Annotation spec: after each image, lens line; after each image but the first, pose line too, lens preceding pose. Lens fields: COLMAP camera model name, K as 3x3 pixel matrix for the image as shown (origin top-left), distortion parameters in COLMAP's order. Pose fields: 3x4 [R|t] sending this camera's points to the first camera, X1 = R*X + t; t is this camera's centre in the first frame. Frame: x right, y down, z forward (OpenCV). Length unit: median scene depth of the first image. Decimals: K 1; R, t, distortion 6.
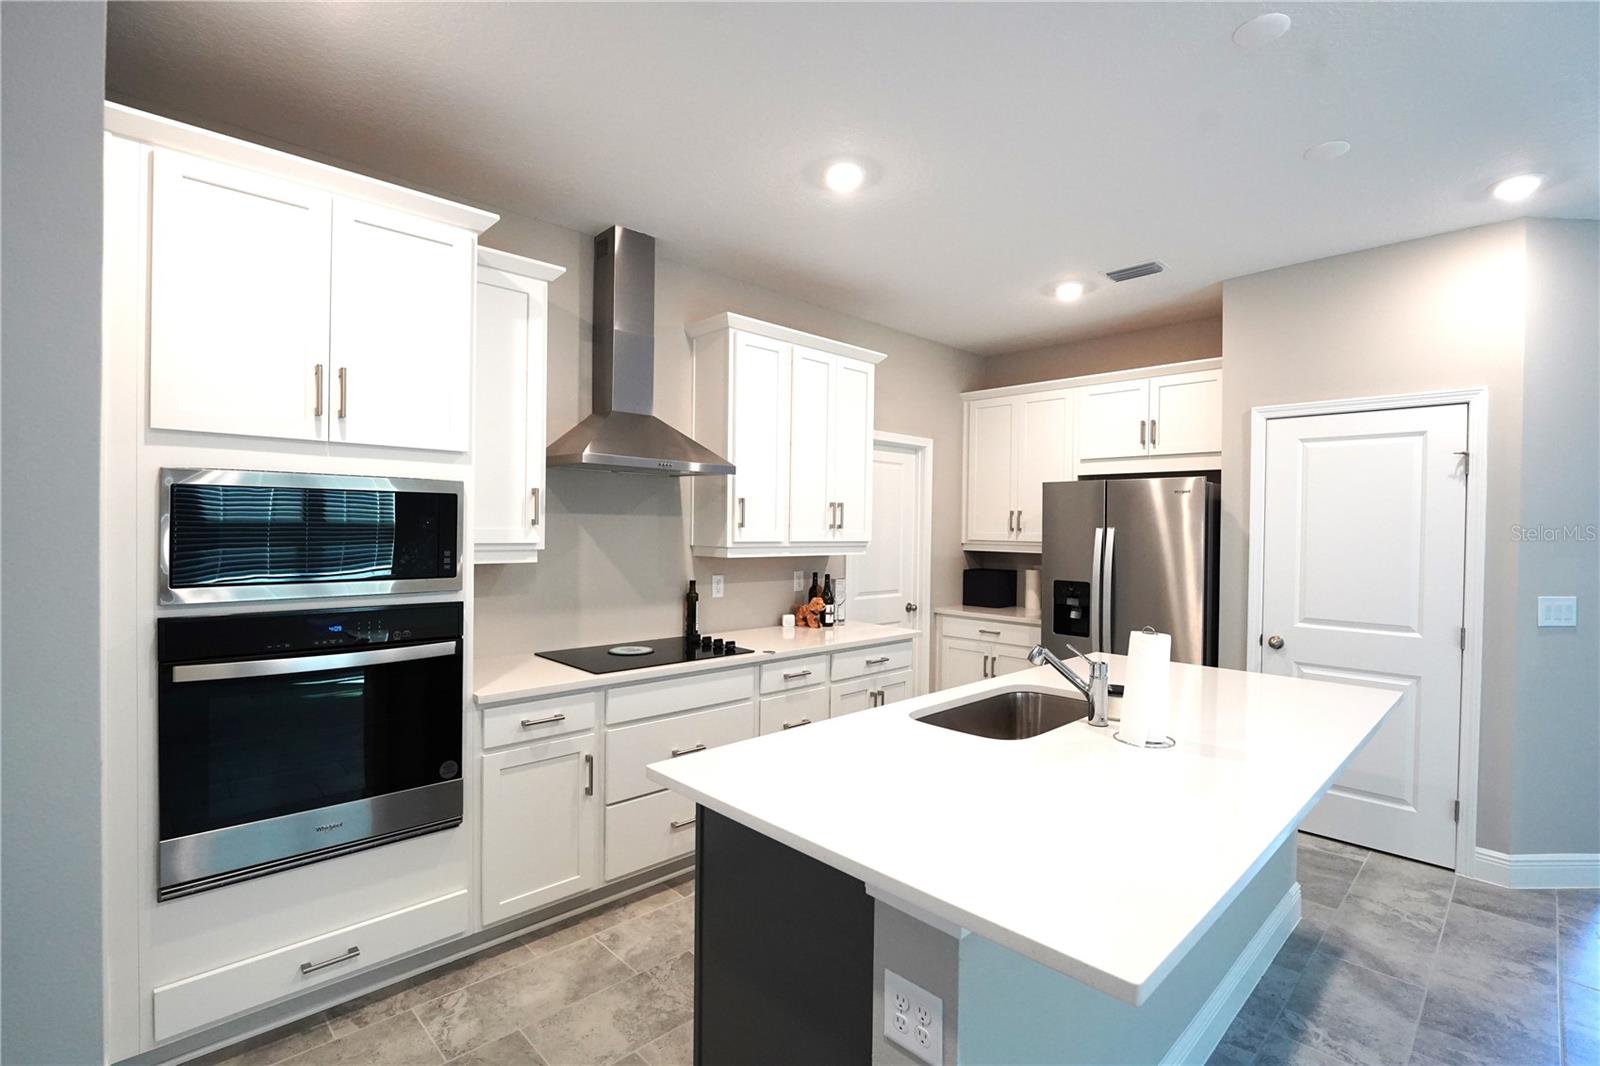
lens RADIAL K [[737.2, 0, 796.7], [0, 737.2, 534.7], [0, 0, 1]] dist [-0.010946, -0.000160]
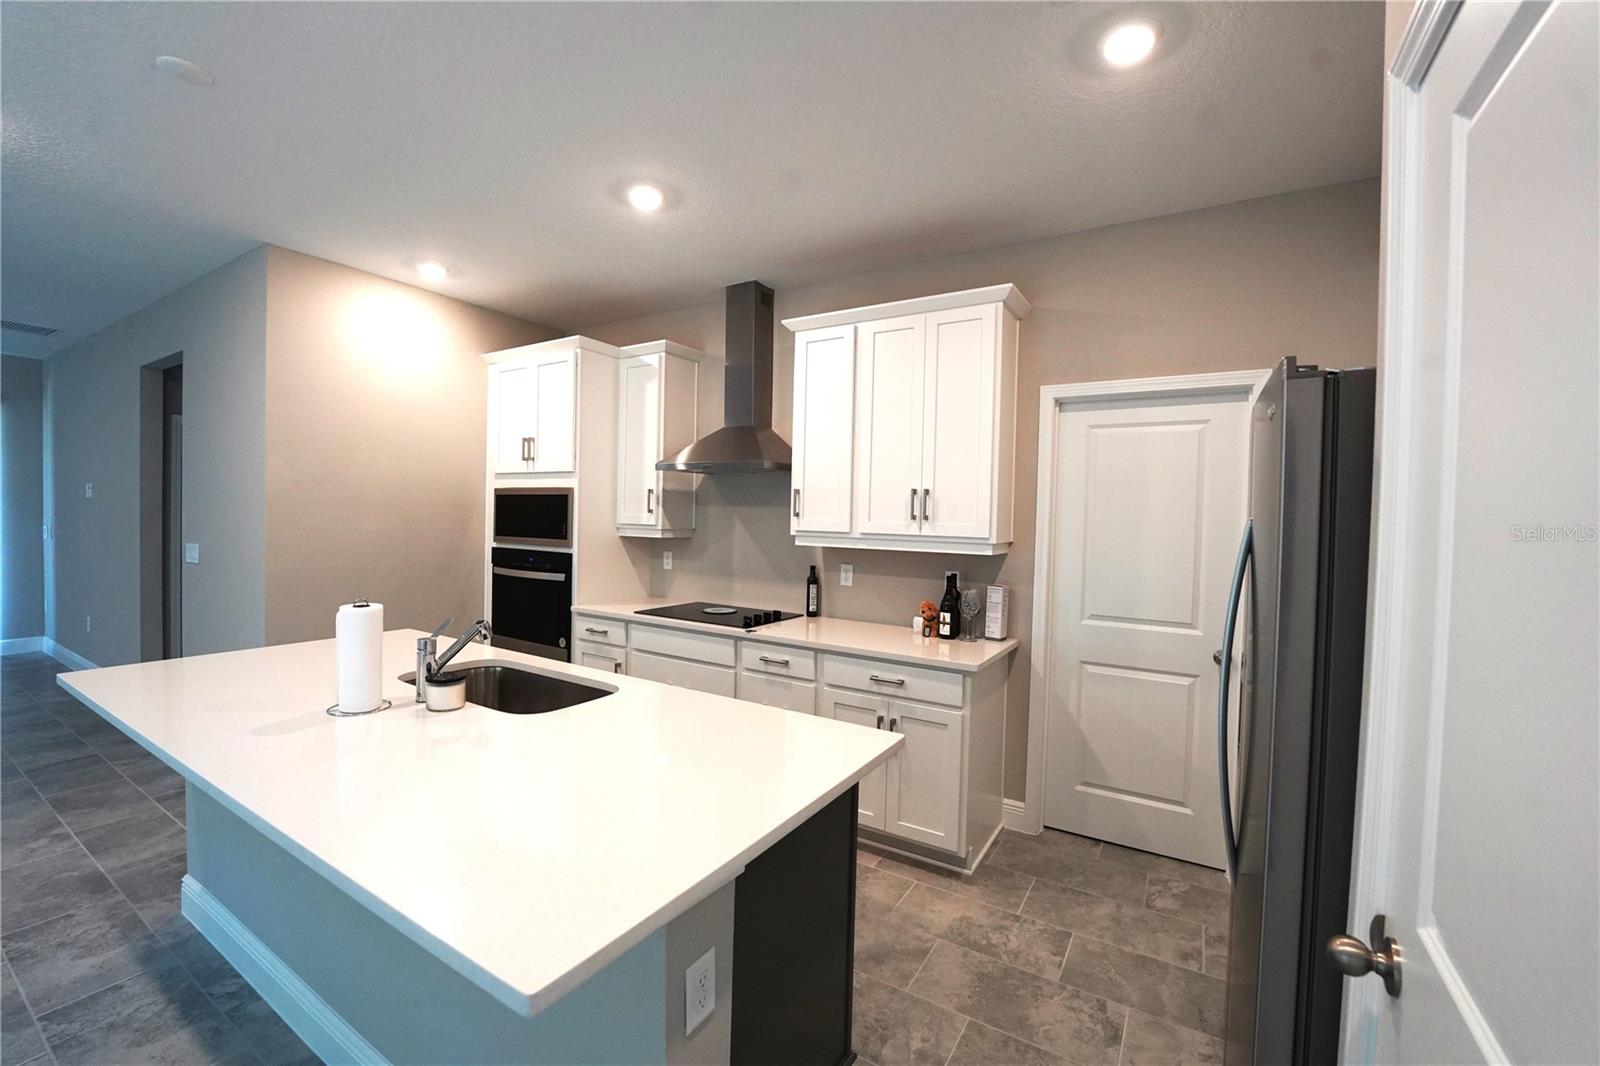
lens RADIAL K [[650.4, 0, 794.4], [0, 650.4, 532.3], [0, 0, 1]] dist [-0.026683, 0.000414]
pose [[0.244671, 0.017974, -0.969440, 0.823988], [-0.031336, 0.999452, 0.010621, 0.002623], [0.969100, 0.027780, 0.245100, 0.759559]]
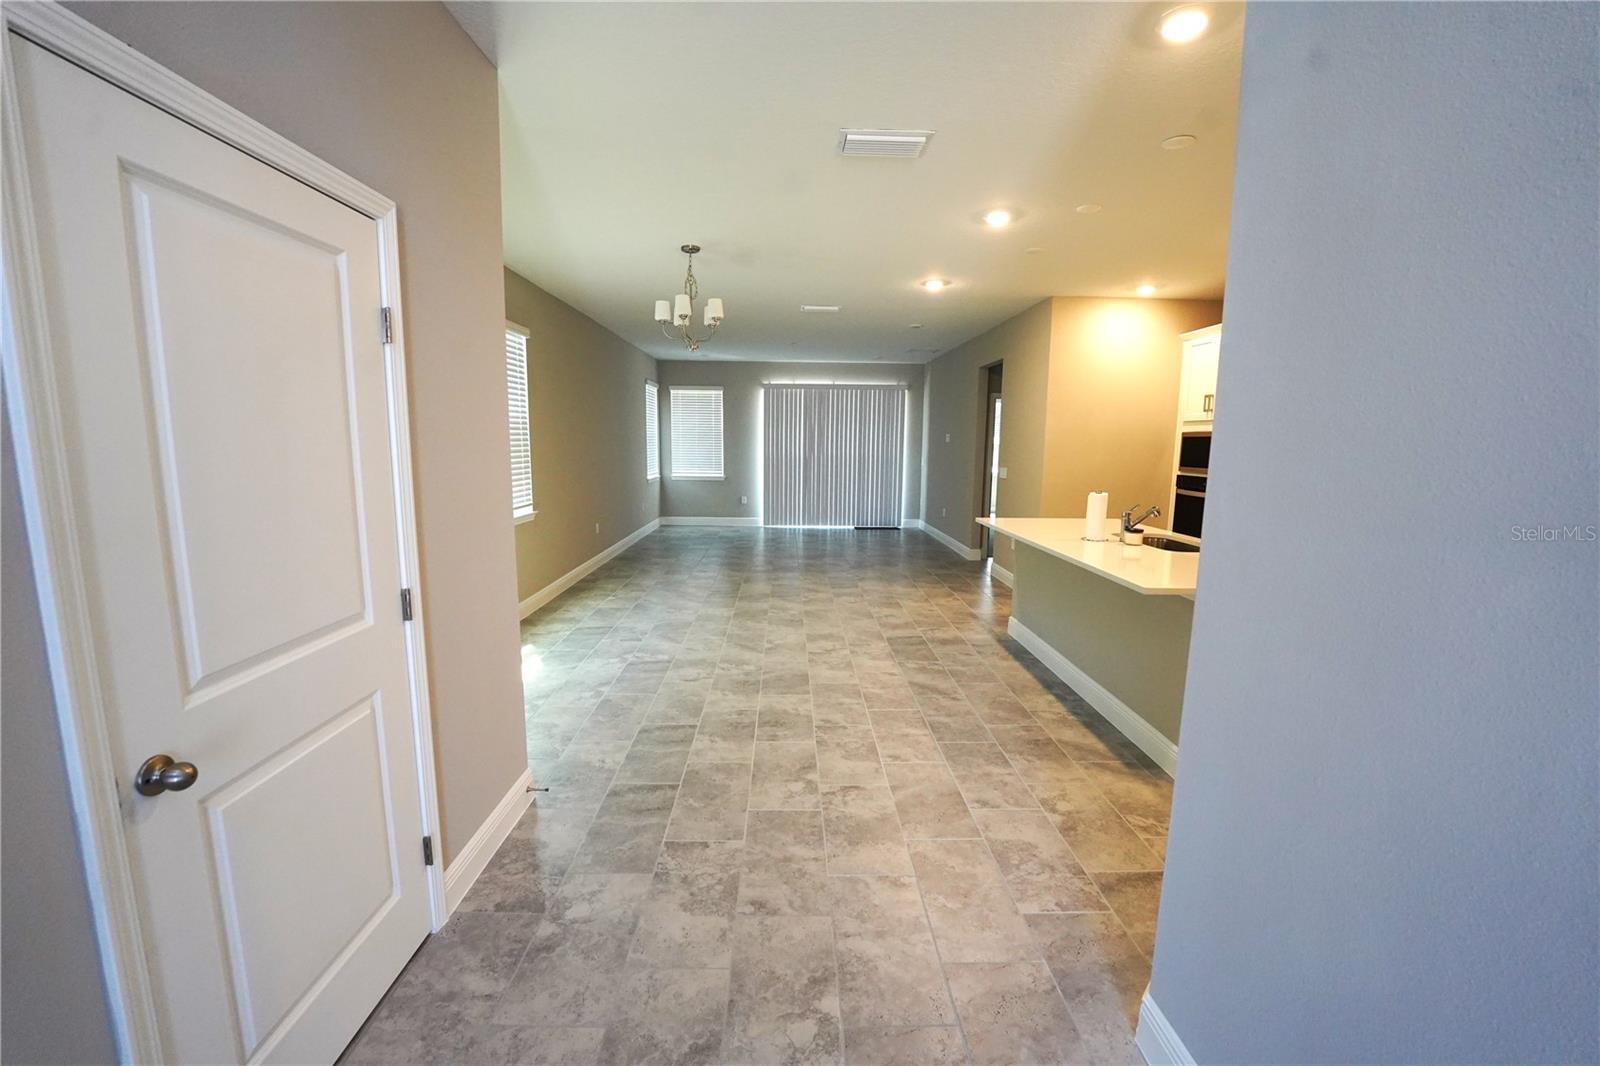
lens RADIAL K [[650.4, 0, 794.4], [0, 650.4, 532.3], [0, 0, 1]] dist [-0.026683, 0.000414]
pose [[-0.687049, 0.085233, -0.721595, 1.418132], [-0.023937, 0.989902, 0.139717, -0.001353], [0.726217, 0.113265, -0.678071, 0.936970]]
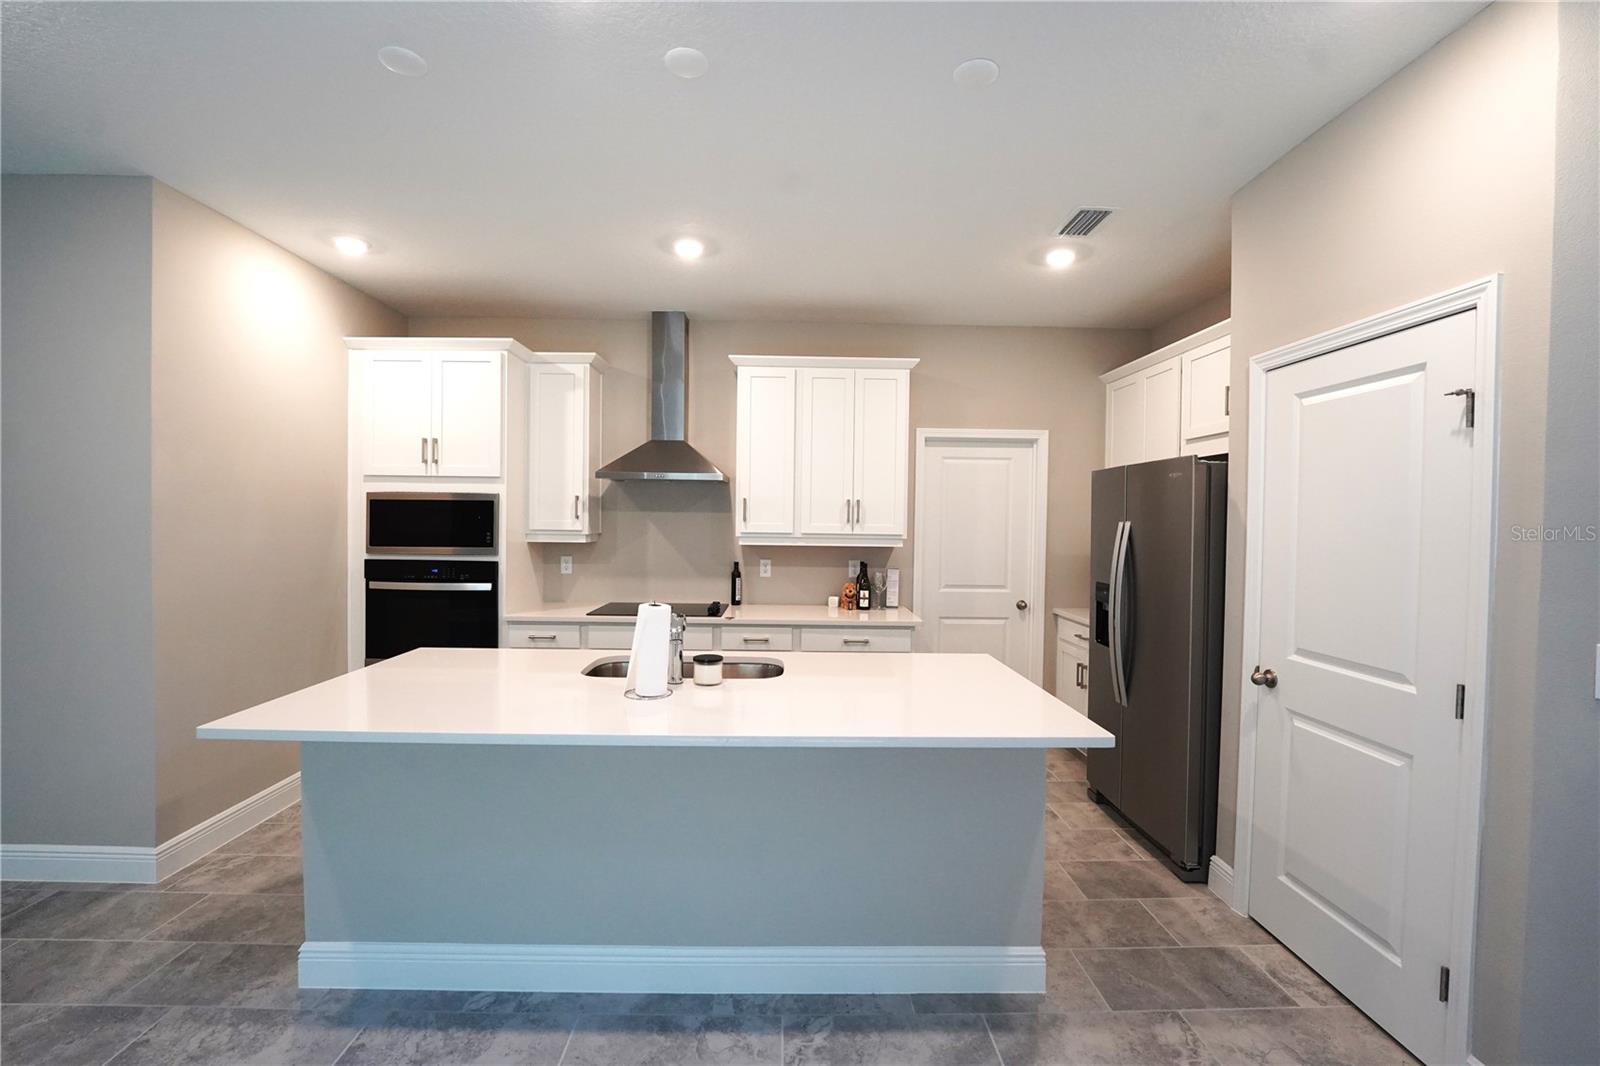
lens RADIAL K [[674.6, 0, 791.3], [0, 674.6, 533.8], [0, 0, 1]] dist [-0.018643, 0.000214]
pose [[0.730324, 0.010228, -0.683024, 0.772664], [-0.011284, 0.999932, 0.002908, 0.007771], [0.683007, 0.005584, 0.730390, 0.200372]]
